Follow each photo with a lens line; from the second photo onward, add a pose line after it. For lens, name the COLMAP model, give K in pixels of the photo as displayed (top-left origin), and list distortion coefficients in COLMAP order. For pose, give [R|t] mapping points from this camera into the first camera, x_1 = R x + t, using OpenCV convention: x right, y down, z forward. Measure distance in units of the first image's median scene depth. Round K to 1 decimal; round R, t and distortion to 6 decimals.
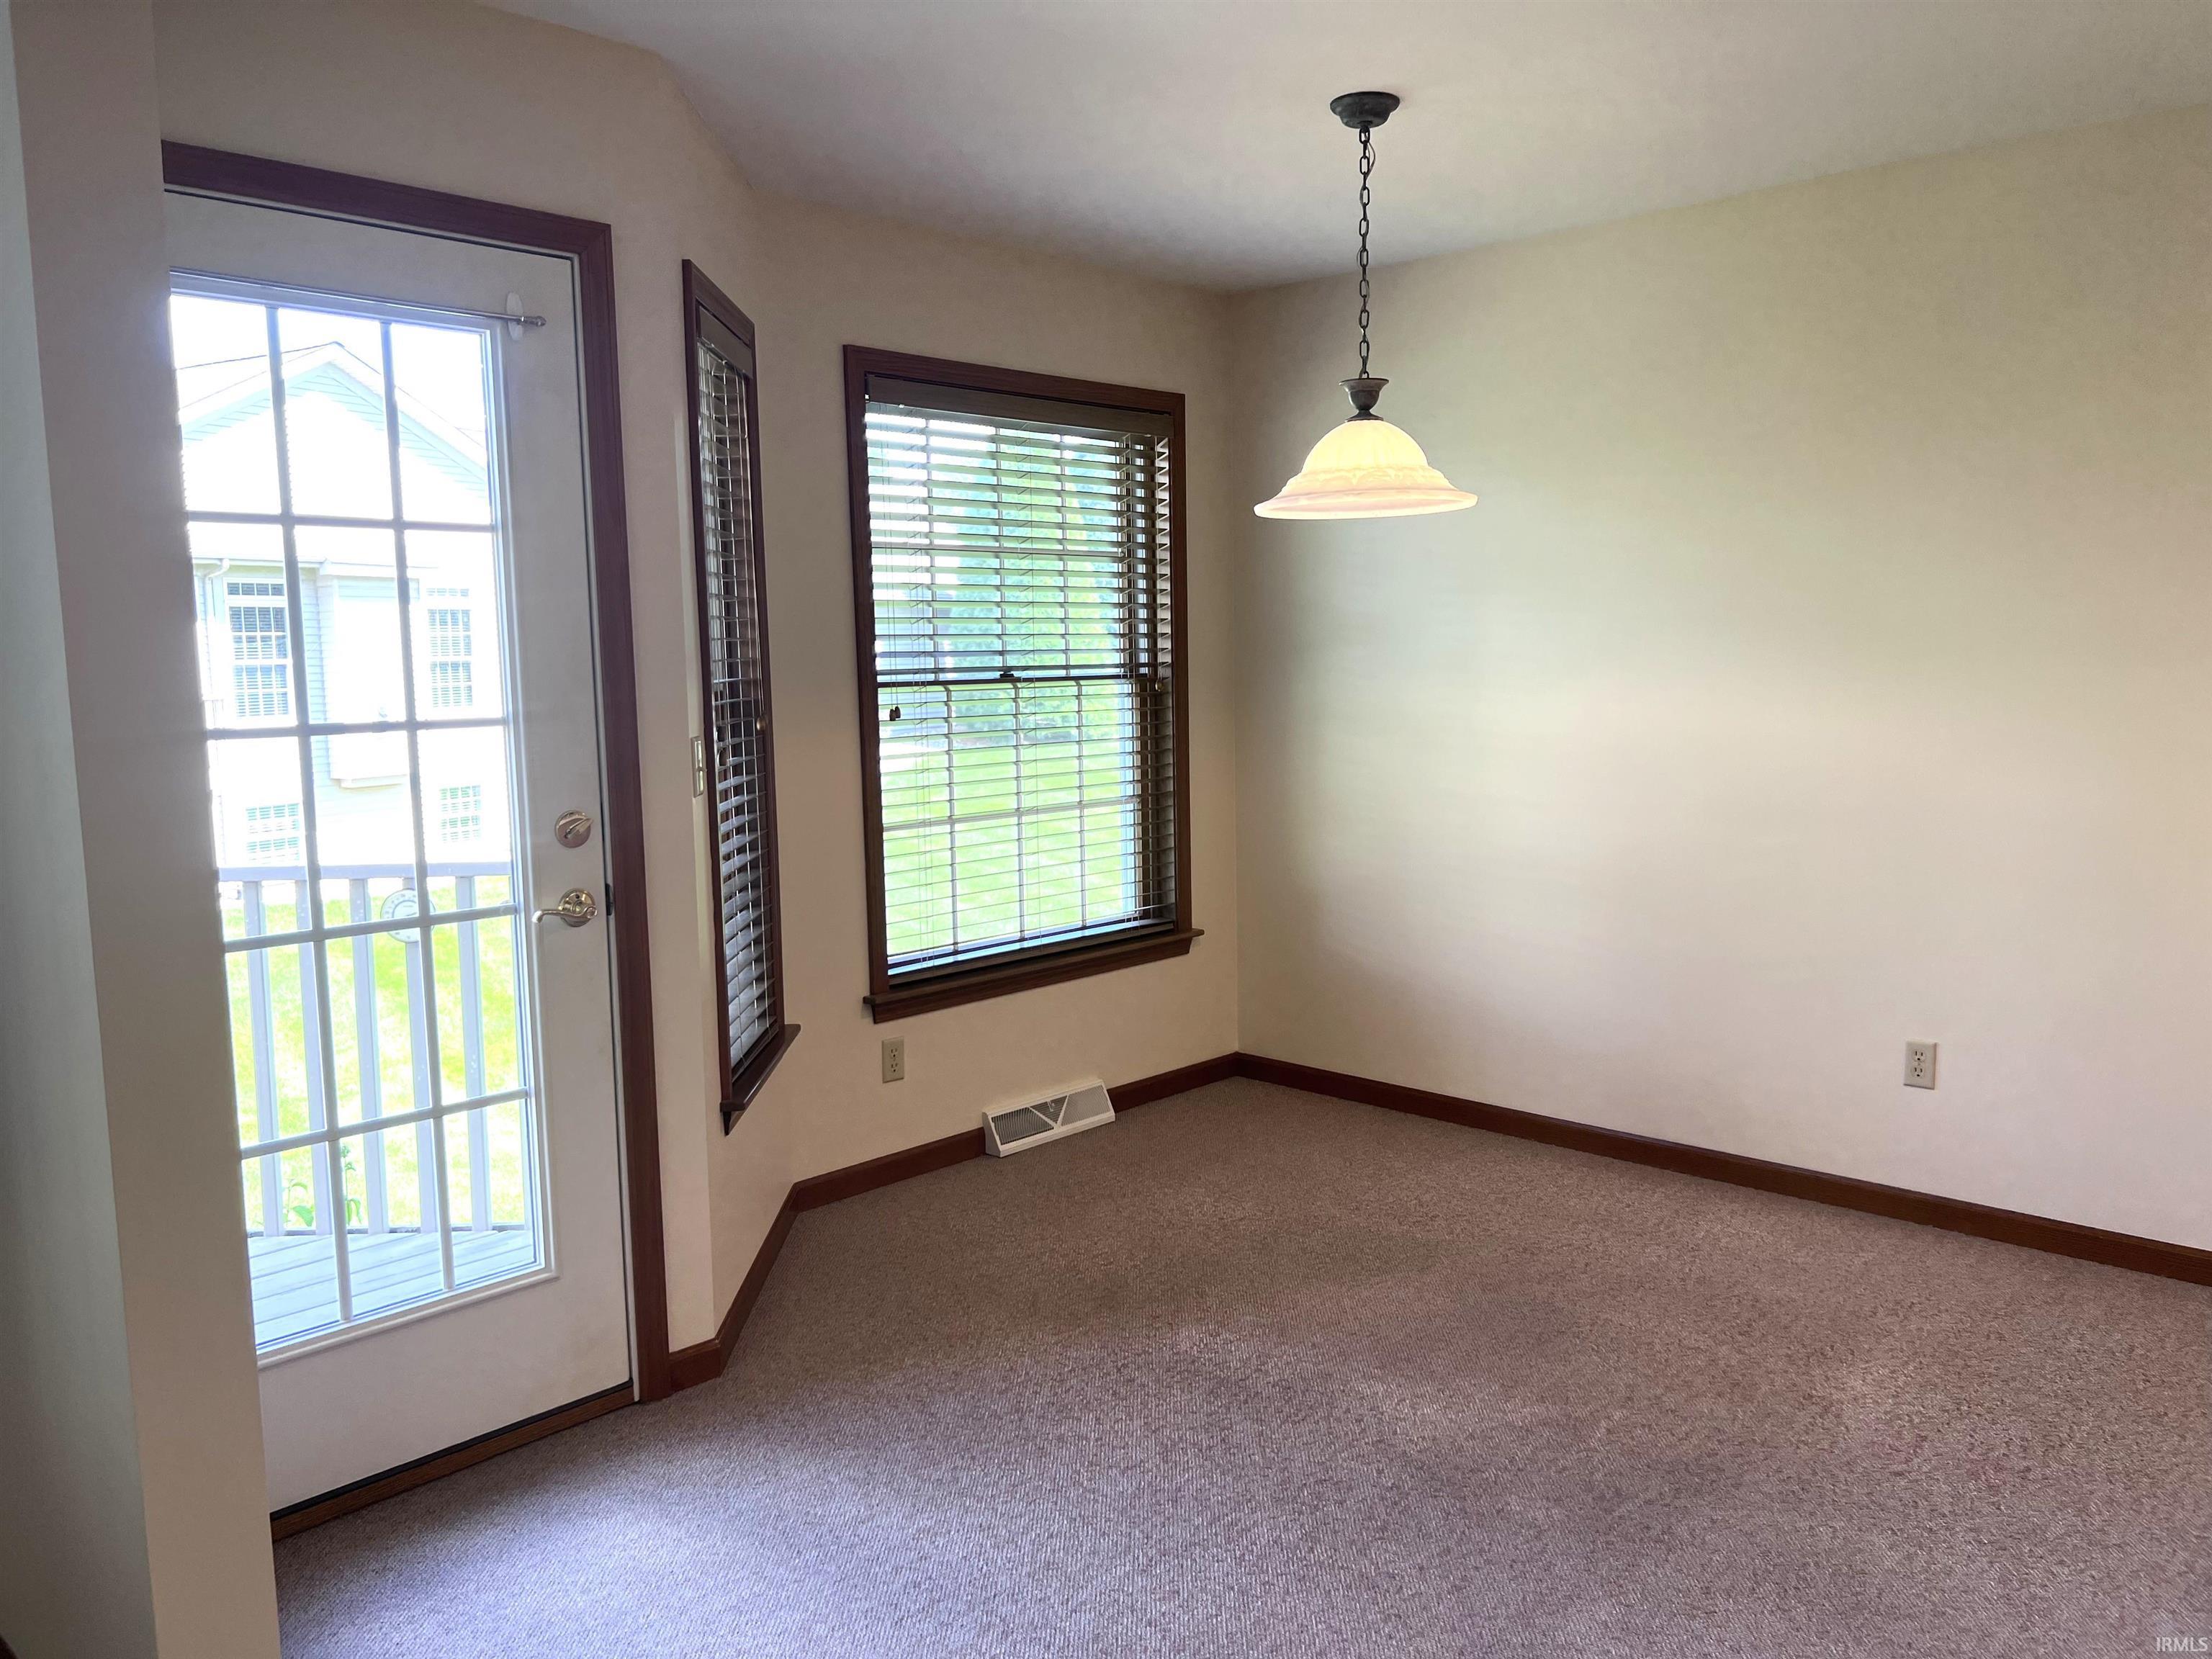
lens RADIAL K [[1684.5, 0, 1106.4], [0, 1684.5, 855.4], [0, 0, 1]] dist [0.003586, -0.001022]
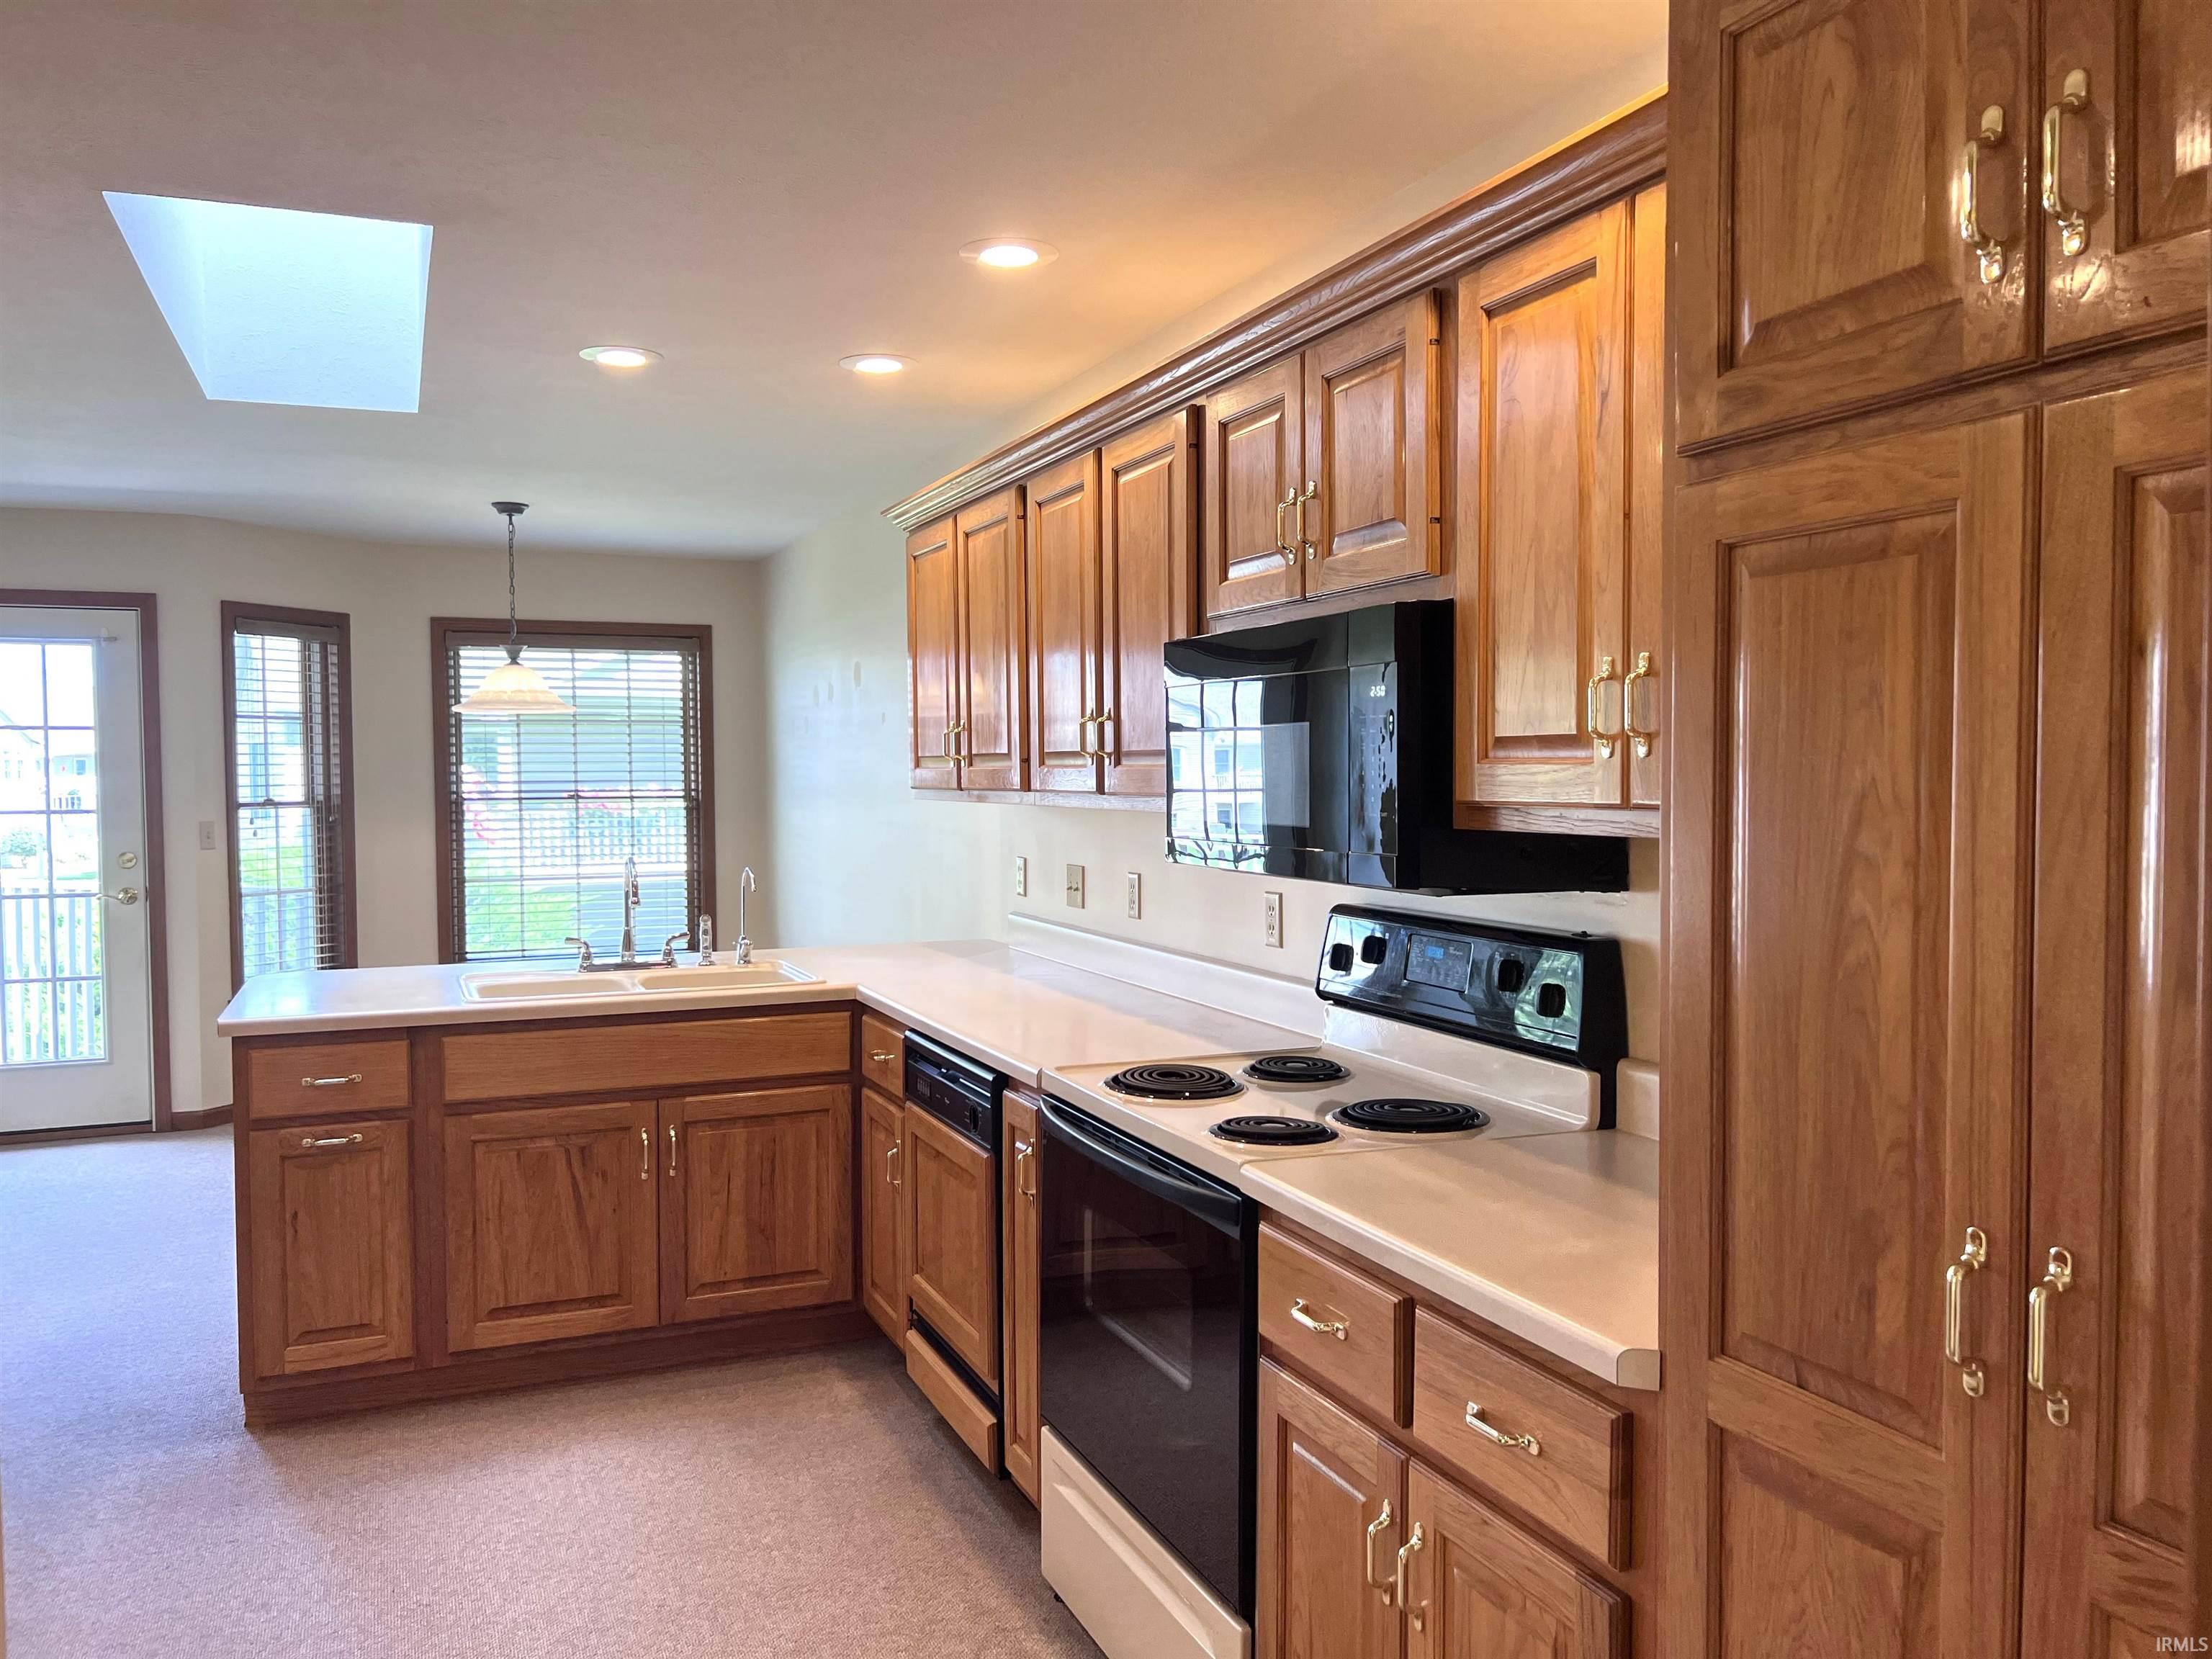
lens RADIAL K [[1667.2, 0, 1106.0], [0, 1667.2, 829.5], [0, 0, 1]] dist [0.012917, -0.004089]
pose [[0.917521, 0.015980, -0.397365, 1.703810], [-0.052039, 0.995425, -0.080130, 0.053550], [0.394267, 0.094199, 0.914155, -0.504098]]
